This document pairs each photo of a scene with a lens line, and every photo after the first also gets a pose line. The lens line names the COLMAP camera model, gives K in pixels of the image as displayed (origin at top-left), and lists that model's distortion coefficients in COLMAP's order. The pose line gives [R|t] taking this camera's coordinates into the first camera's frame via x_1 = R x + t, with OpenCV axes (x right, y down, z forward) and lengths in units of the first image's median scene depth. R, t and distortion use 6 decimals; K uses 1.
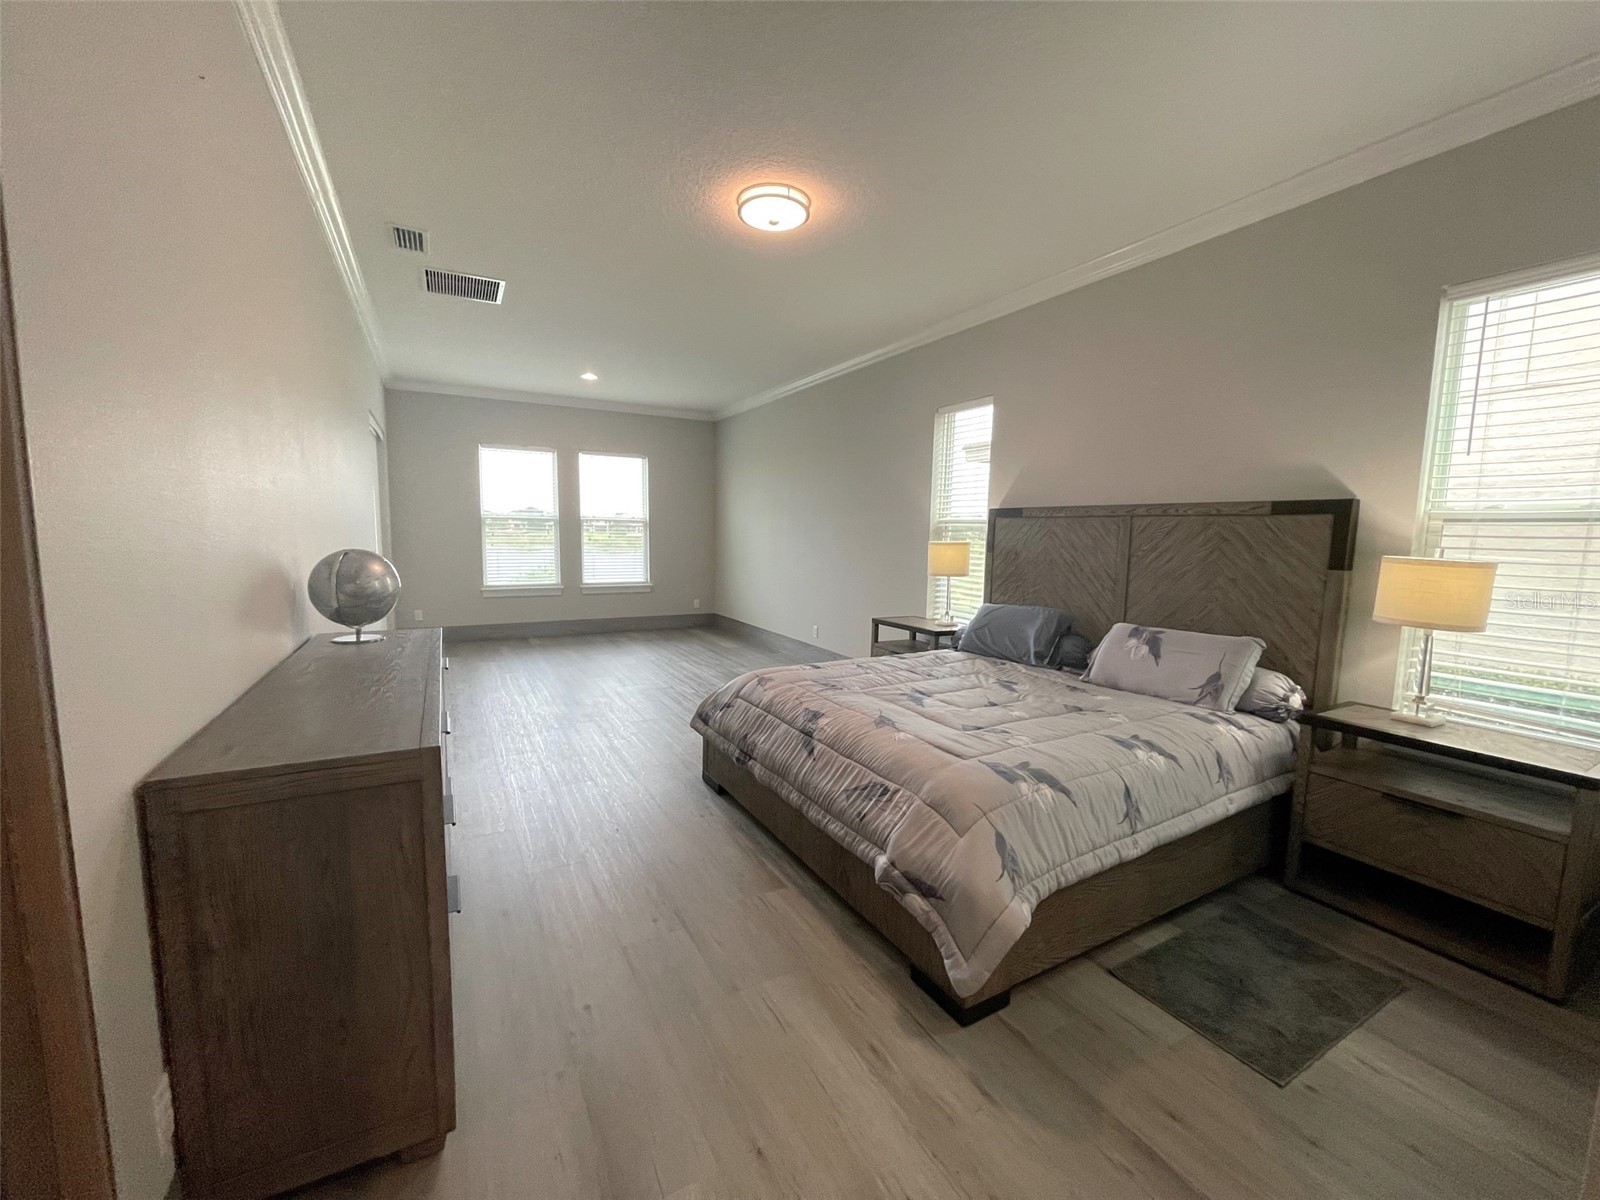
lens RADIAL K [[646.0, 0, 804.9], [0, 646.0, 600.5], [0, 0, 1]] dist [-0.001470, 0.000195]
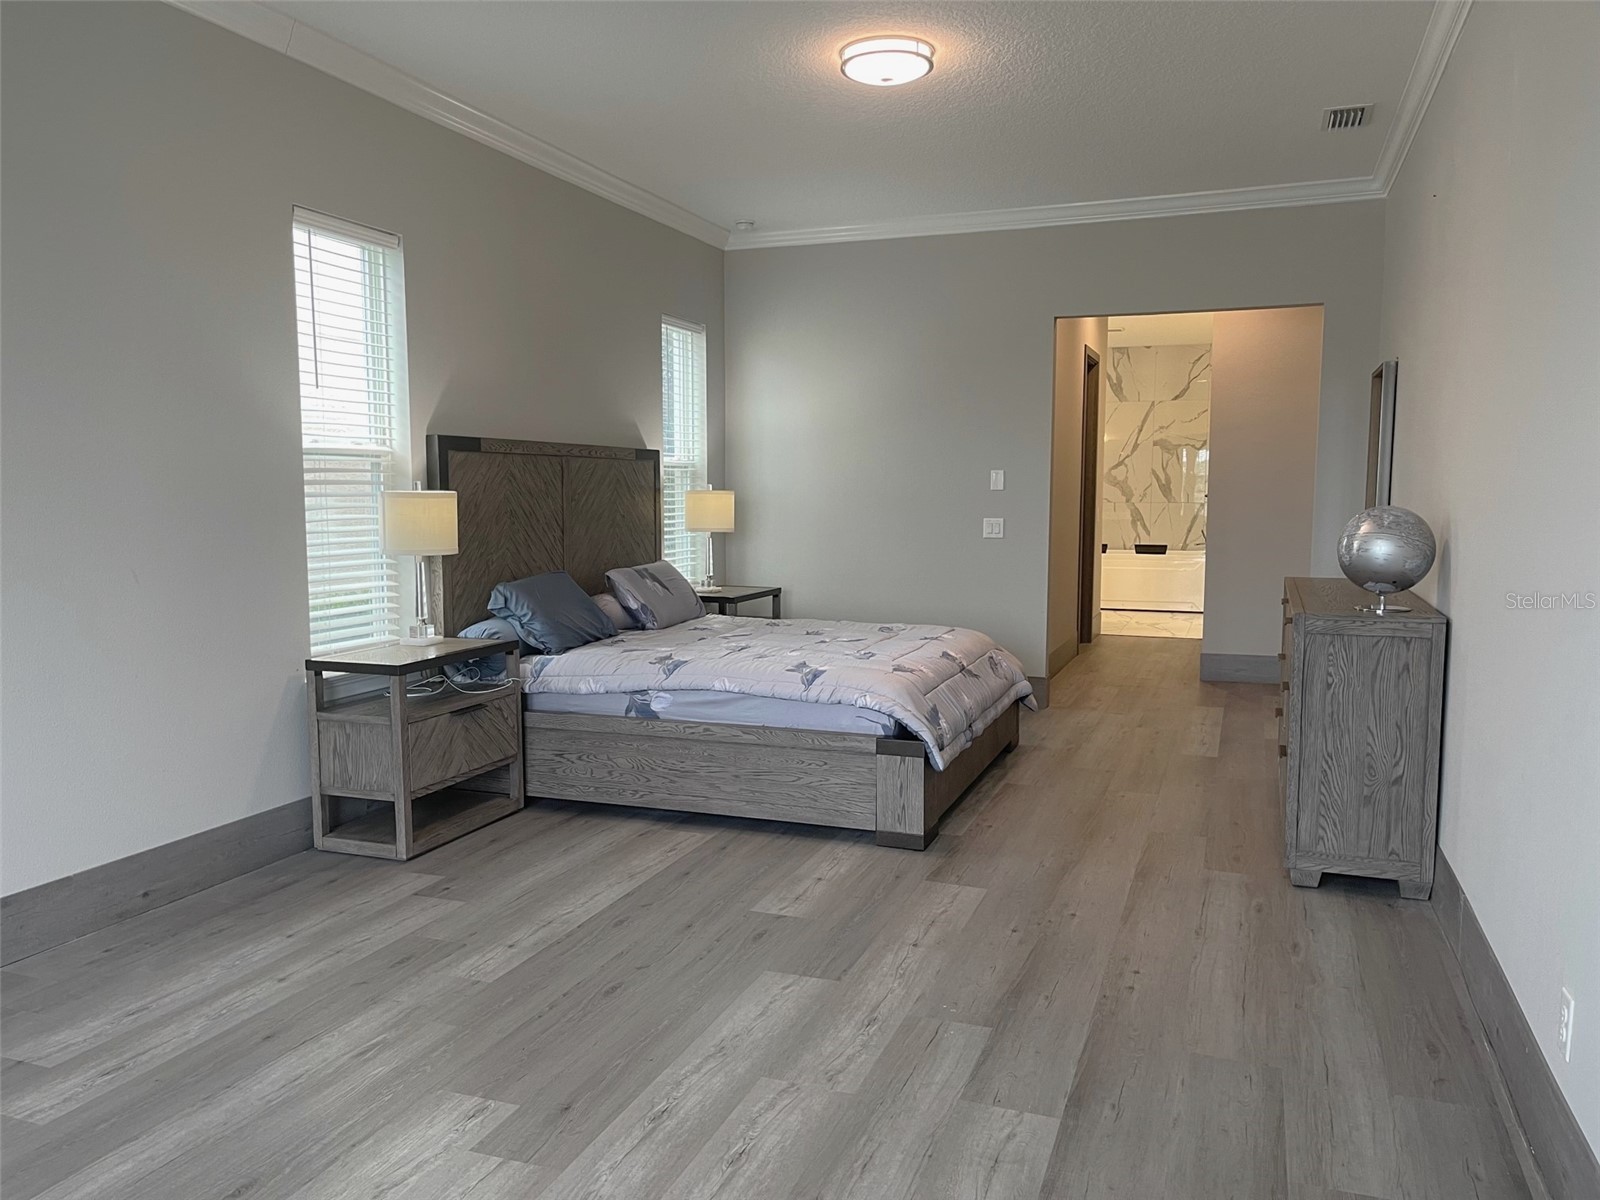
lens RADIAL K [[1215.6, 0, 802.3], [0, 1215.6, 606.2], [0, 0, 1]] dist [0.008142, 0.000824]
pose [[-0.644591, -0.100316, 0.757917, -0.922974], [0.061049, 0.981435, 0.181822, -0.194267], [-0.762086, 0.163471, -0.626500, 1.679584]]
